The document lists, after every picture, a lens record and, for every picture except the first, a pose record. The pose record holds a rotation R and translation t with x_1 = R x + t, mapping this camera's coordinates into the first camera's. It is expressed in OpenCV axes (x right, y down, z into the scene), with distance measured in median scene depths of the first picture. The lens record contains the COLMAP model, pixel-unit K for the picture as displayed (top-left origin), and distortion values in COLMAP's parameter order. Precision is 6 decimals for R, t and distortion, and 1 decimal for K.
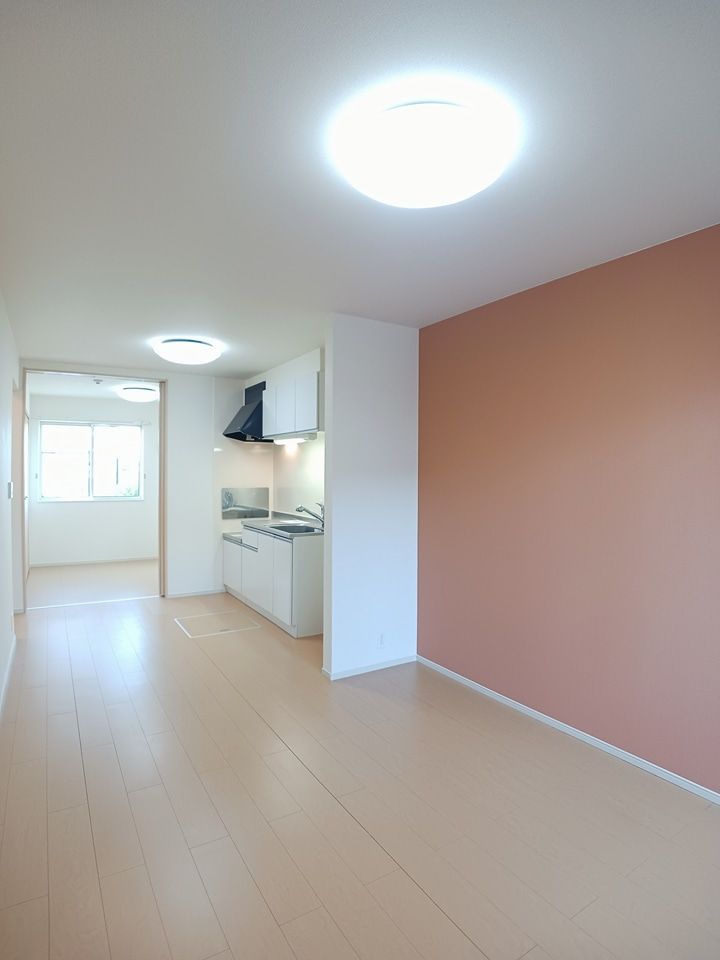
lens RADIAL K [[506.7, 0, 360.0], [0, 506.7, 480.0], [0, 0, 1]] dist [-0.078887, 0.000309]
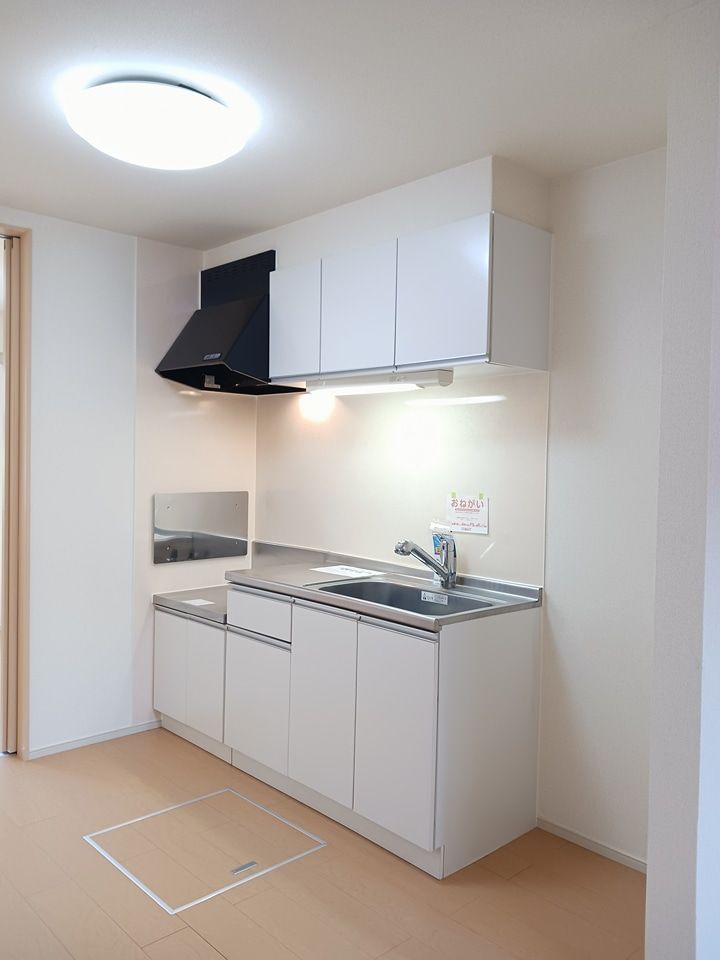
lens RADIAL K [[760.7, 0, 360.0], [0, 760.7, 480.0], [0, 0, 1]] dist [0.008202, -0.001950]
pose [[0.981967, 0.002640, 0.189033, -0.230324], [-0.005700, 0.999861, 0.015645, -0.007658], [-0.188966, -0.016440, 0.981846, 0.321450]]
